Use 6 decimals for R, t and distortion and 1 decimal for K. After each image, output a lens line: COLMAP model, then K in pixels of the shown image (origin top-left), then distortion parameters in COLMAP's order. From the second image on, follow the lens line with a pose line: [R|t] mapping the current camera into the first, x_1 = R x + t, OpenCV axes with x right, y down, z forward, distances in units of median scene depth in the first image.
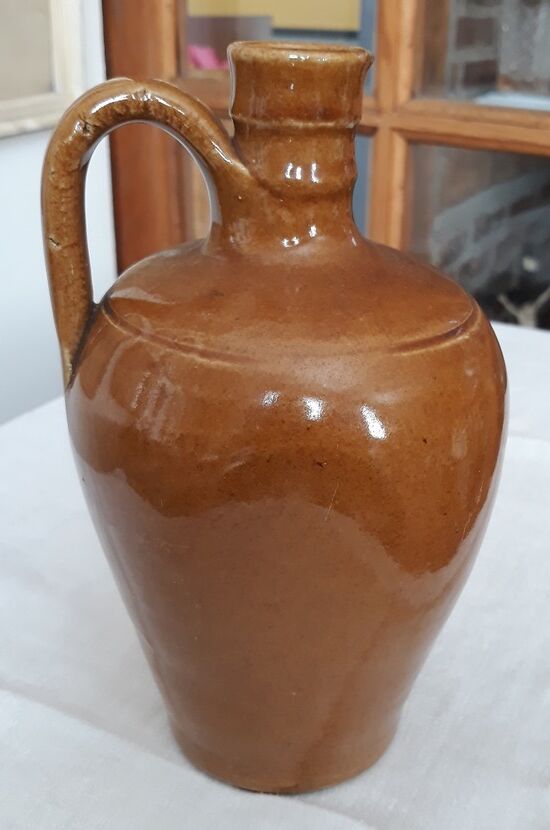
lens RADIAL K [[643.9, 0, 279.7], [0, 643.9, 408.8], [0, 0, 1]] dist [0.037924, 0.015636]
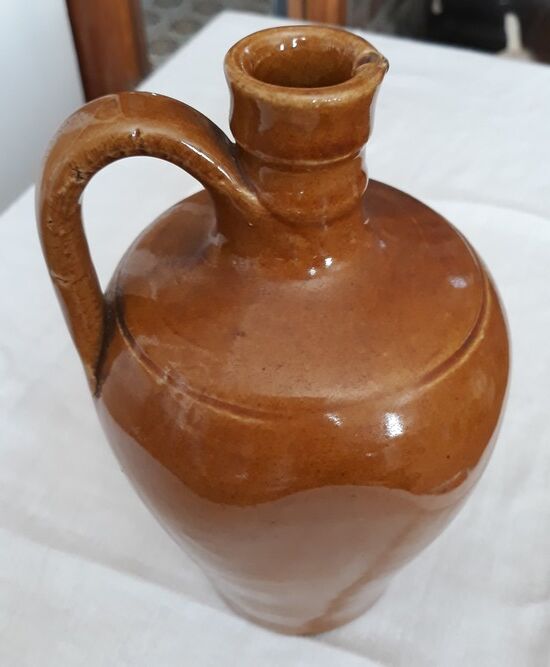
lens RADIAL K [[563.6, 0, 273.0], [0, 563.6, 333.8], [0, 0, 1]] dist [0.096888, -0.019328]
pose [[0.995914, -0.087621, 0.021860, -0.062693], [0.079060, 0.962939, 0.257874, -0.396713], [-0.043645, -0.255092, 0.965931, 0.151128]]
